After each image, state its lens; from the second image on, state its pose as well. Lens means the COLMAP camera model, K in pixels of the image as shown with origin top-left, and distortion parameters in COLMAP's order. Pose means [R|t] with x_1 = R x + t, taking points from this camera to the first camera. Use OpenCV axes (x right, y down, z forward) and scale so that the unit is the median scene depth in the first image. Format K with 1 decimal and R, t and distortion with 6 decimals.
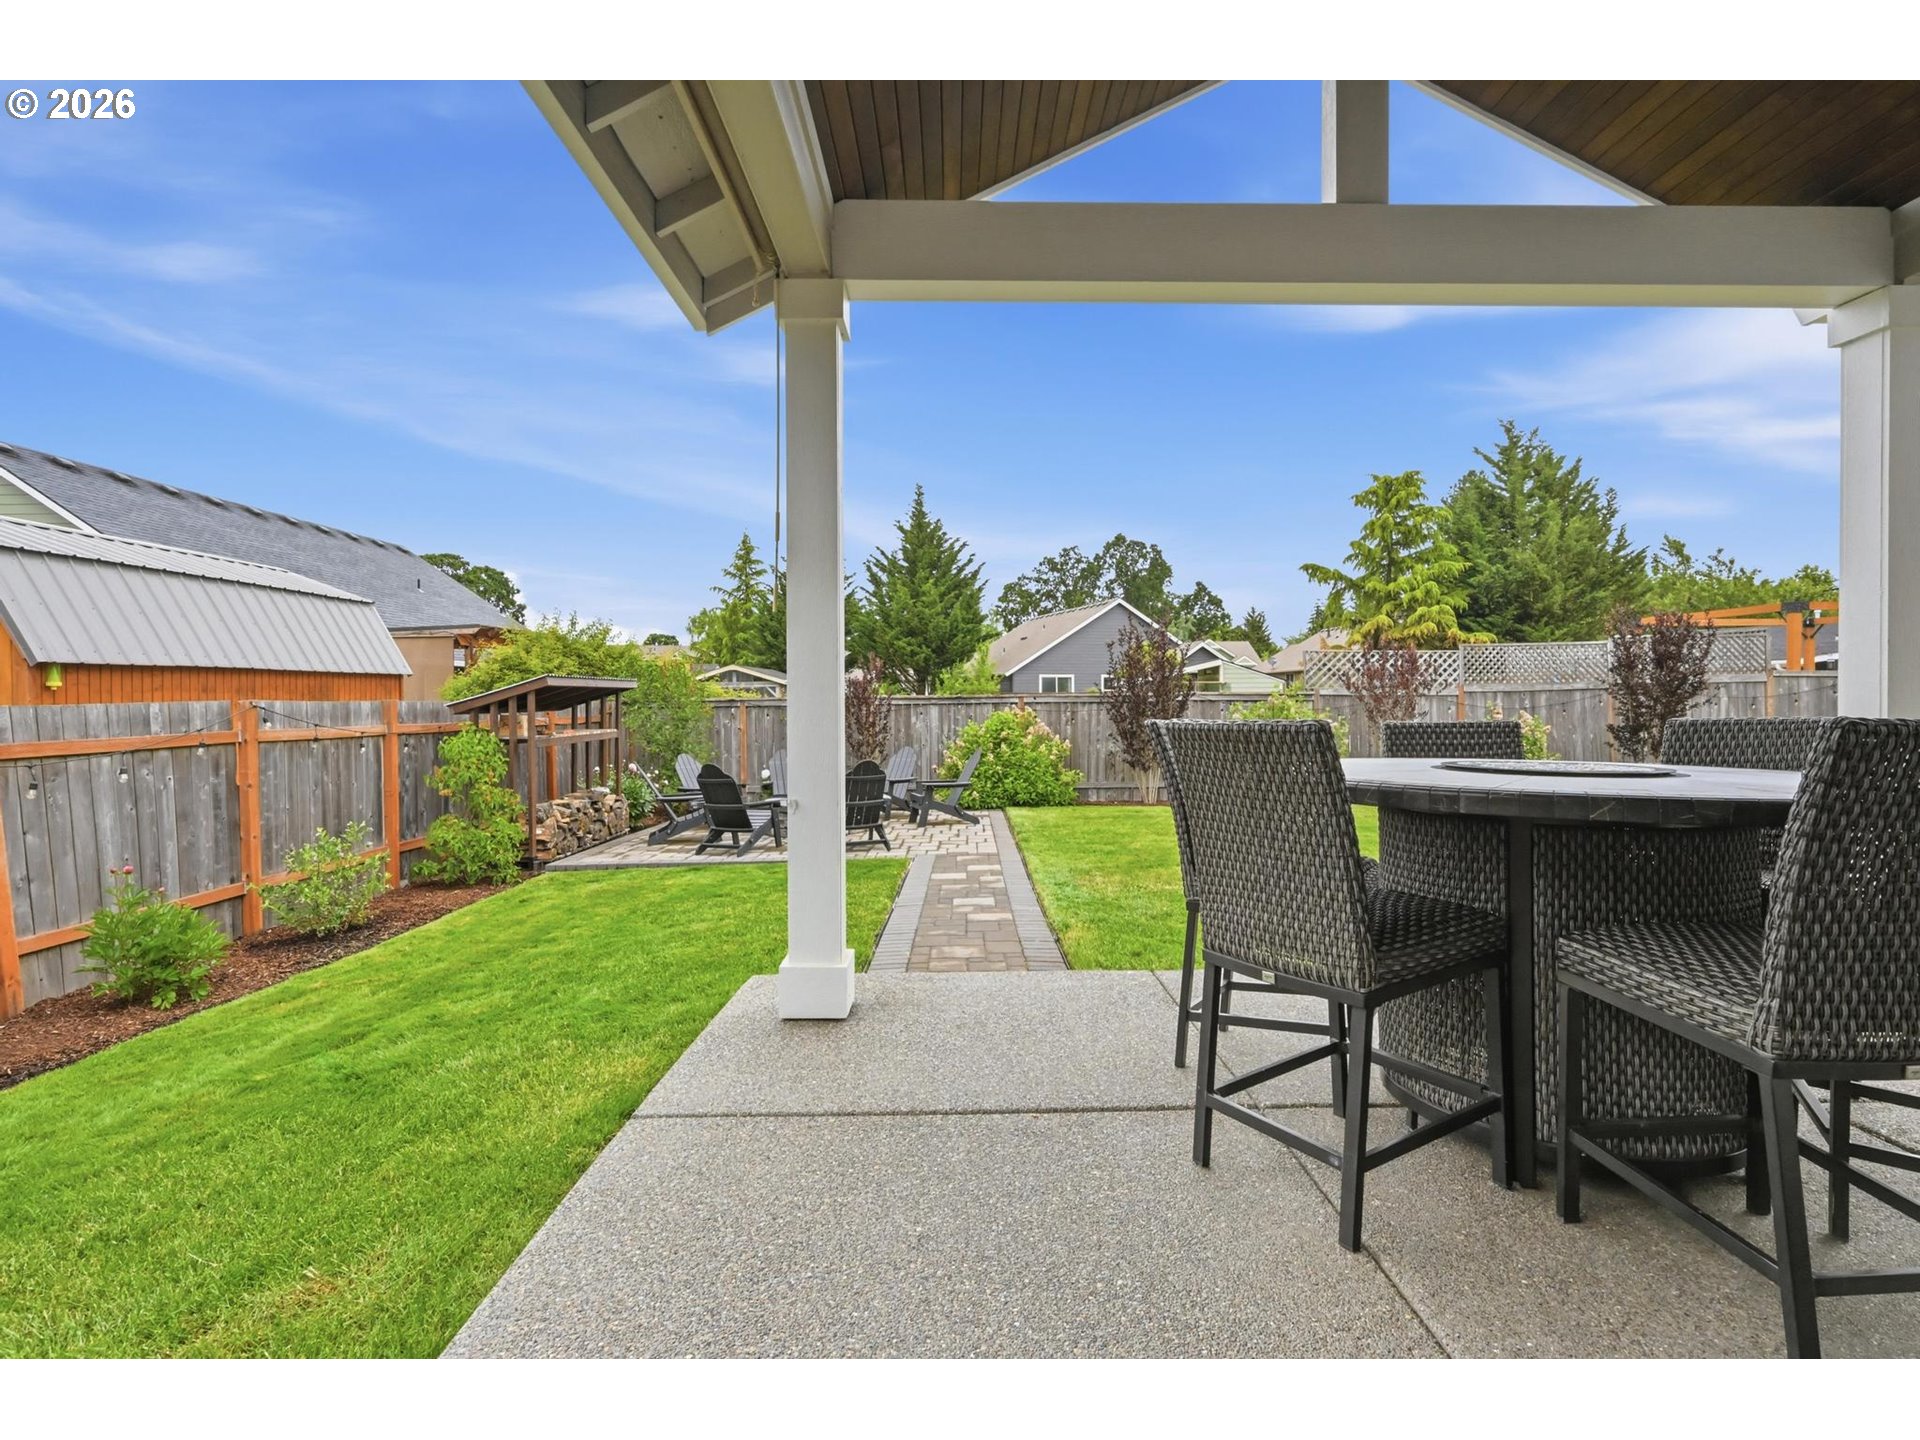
lens RADIAL K [[950.0, 0, 949.7], [0, 950.0, 702.9], [0, 0, 1]] dist [-0.002829, 0.001042]
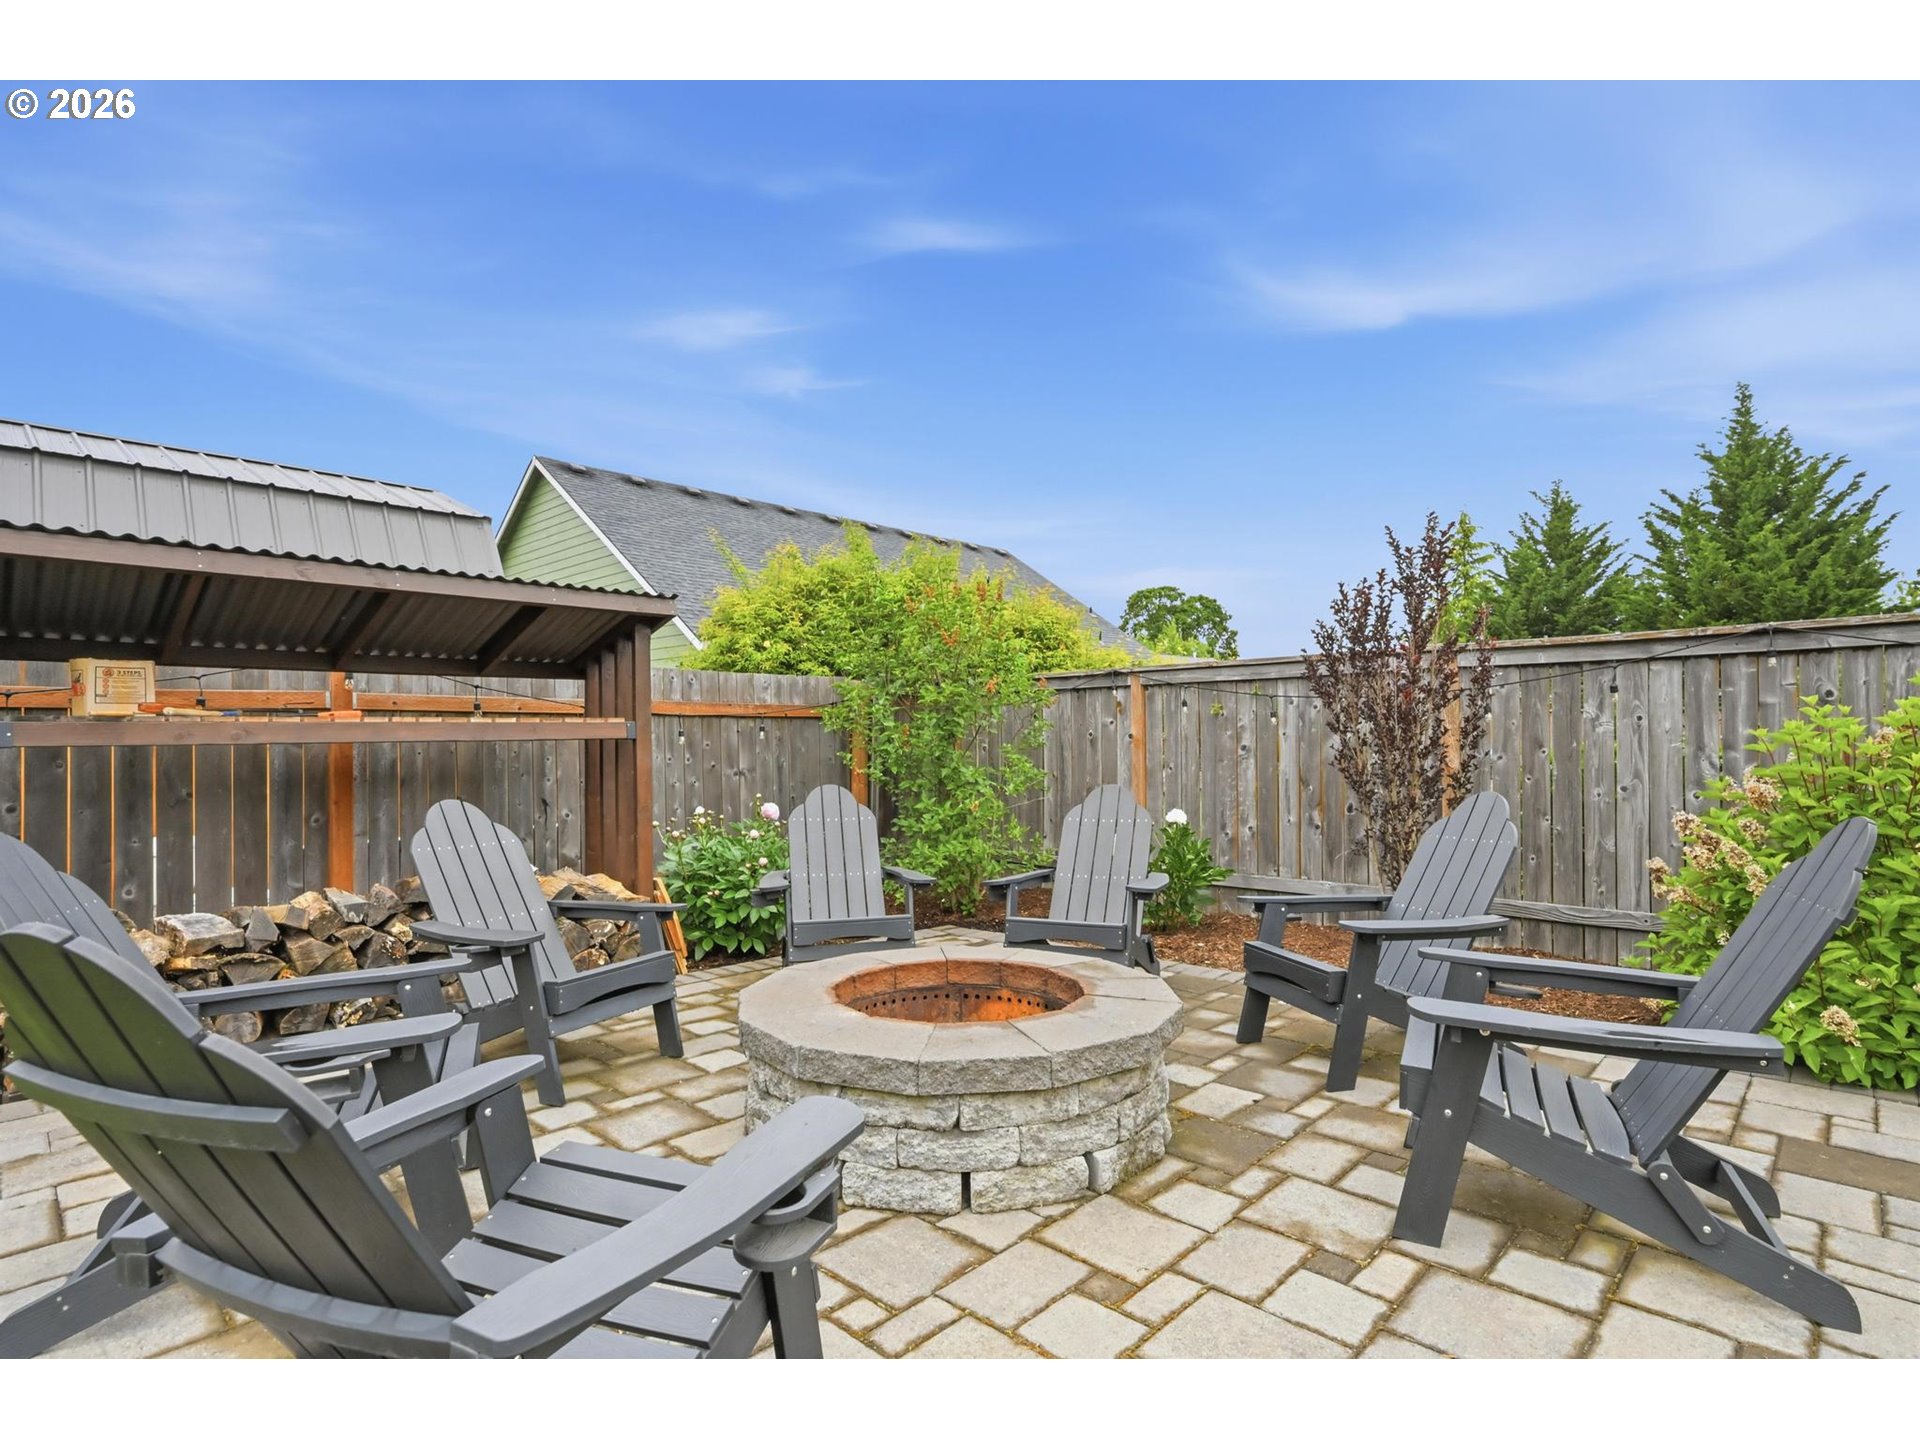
lens RADIAL K [[950.0, 0, 938.6], [0, 950.0, 723.1], [0, 0, 1]] dist [-0.002829, 0.001042]
pose [[0.731817, -0.004163, -0.681488, 0.016299], [-0.001584, 0.999968, -0.007809, 0.019380], [0.681499, 0.006794, 0.731787, 0.469484]]
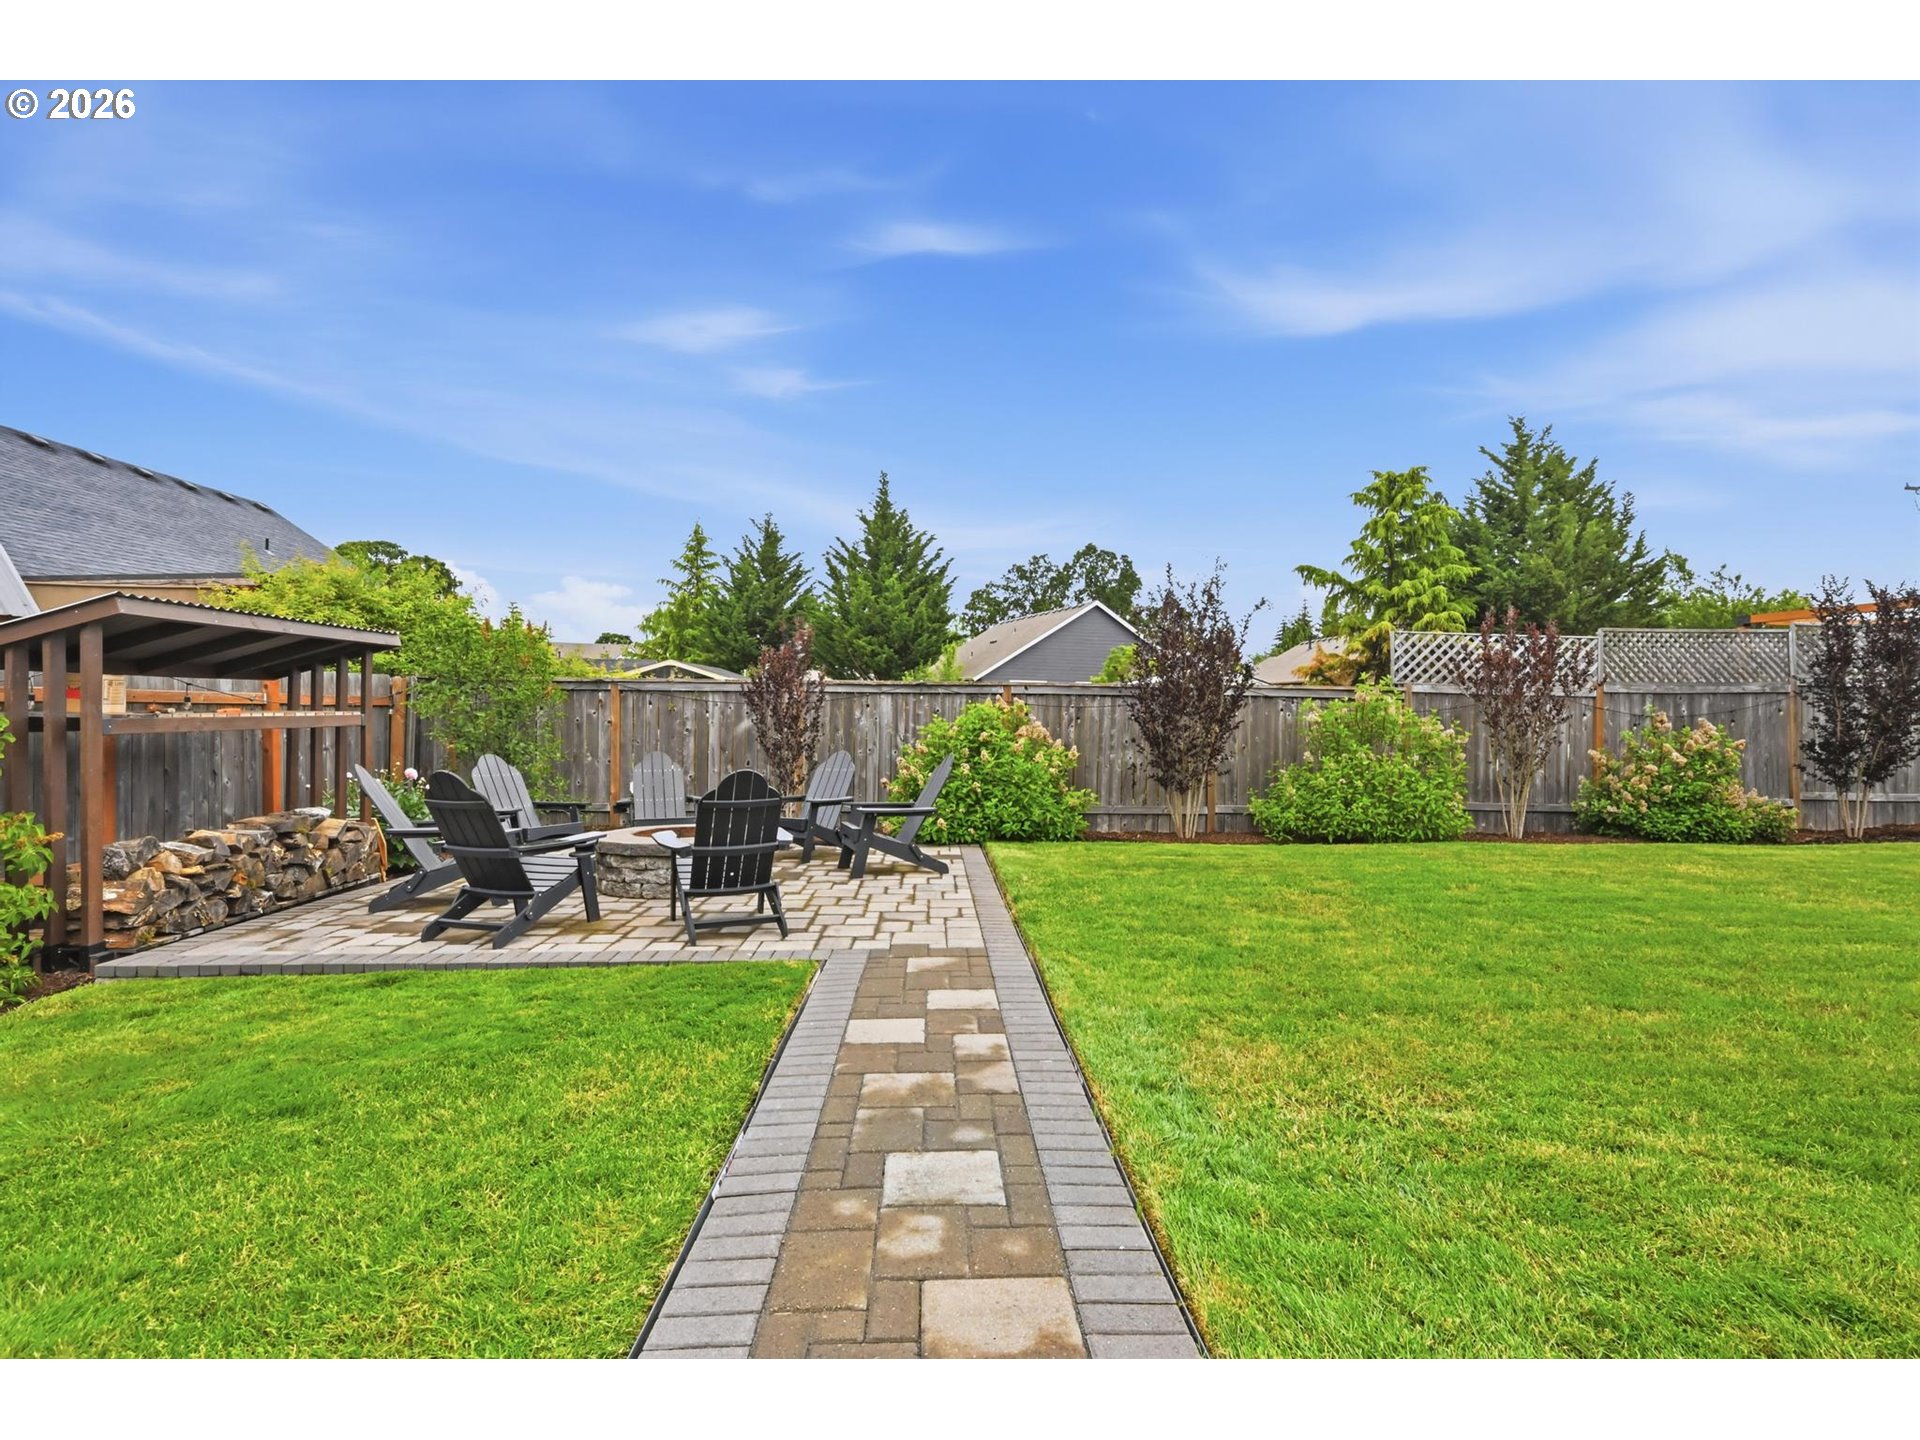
lens RADIAL K [[950.0, 0, 964.3], [0, 950.0, 704.1], [0, 0, 1]] dist [-0.002829, 0.001042]
pose [[0.998322, 0.022556, 0.053324, 0.003413], [-0.022038, 0.999704, -0.010291, 0.012043], [-0.053540, 0.009099, 0.998524, 0.216625]]
